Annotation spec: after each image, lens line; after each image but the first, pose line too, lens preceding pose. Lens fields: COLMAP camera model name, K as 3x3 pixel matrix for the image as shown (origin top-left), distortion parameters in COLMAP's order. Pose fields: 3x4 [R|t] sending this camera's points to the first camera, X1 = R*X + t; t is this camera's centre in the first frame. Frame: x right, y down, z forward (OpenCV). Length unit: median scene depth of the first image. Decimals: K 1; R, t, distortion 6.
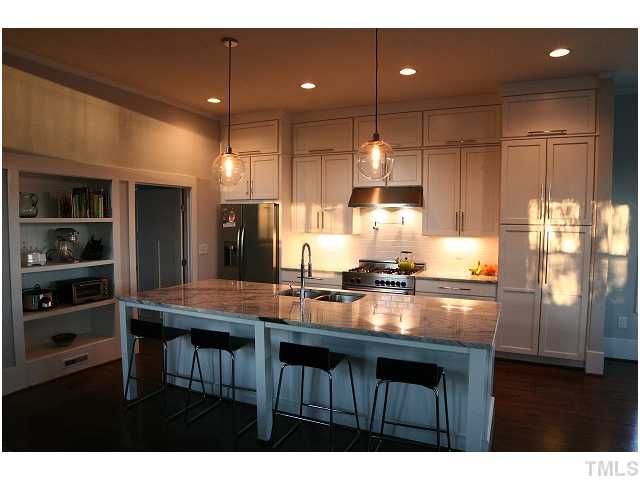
lens RADIAL K [[421.7, 0, 322.1], [0, 421.7, 245.8], [0, 0, 1]] dist [-0.074504, 0.002852]
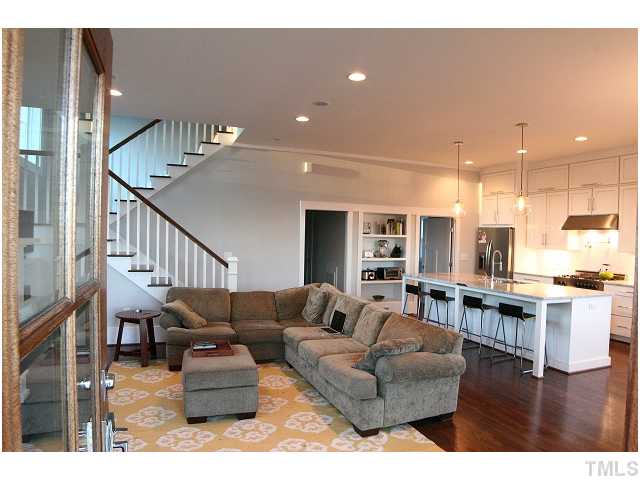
lens RADIAL K [[421.7, 0, 322.1], [0, 421.7, 245.8], [0, 0, 1]] dist [-0.074504, 0.002852]
pose [[0.735427, 0.026290, -0.677093, 0.482028], [-0.059383, 0.997903, -0.025753, 0.049590], [0.674996, 0.059147, 0.735446, -0.621368]]
